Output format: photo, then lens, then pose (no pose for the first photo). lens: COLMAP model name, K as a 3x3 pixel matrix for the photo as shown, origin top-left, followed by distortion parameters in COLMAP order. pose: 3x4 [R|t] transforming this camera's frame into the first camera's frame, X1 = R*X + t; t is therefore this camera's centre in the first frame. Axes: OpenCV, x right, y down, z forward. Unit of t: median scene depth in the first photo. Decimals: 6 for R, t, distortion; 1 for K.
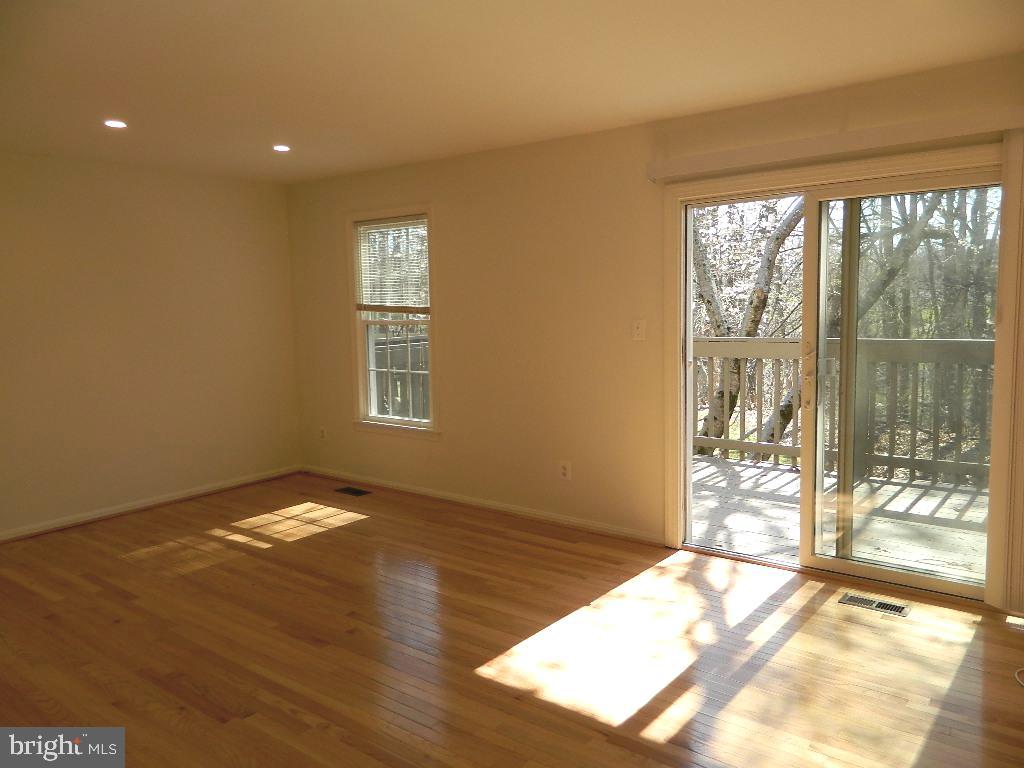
lens RADIAL K [[768.9, 0, 512.7], [0, 768.9, 377.3], [0, 0, 1]] dist [0.023891, 0.000775]
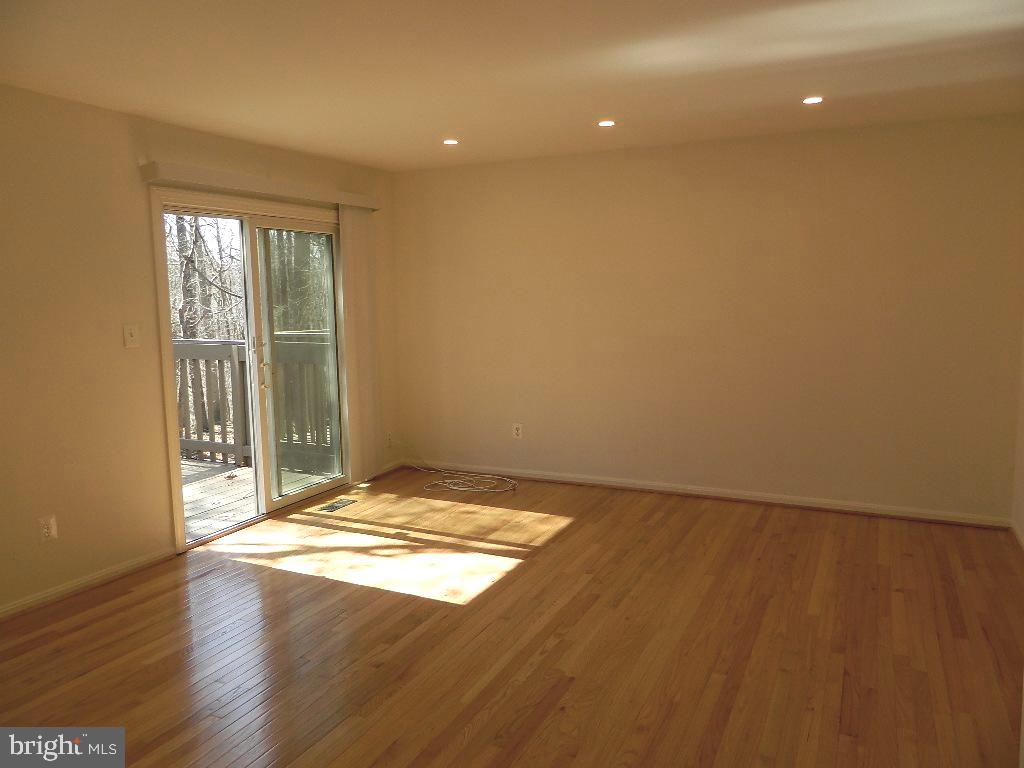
lens RADIAL K [[768.9, 0, 510.2], [0, 768.9, 376.3], [0, 0, 1]] dist [0.023891, 0.000775]
pose [[-0.215578, -0.079273, 0.973264, -0.757746], [0.121785, 0.986735, 0.107345, -0.052989], [-0.968863, 0.141670, -0.203064, 0.690324]]
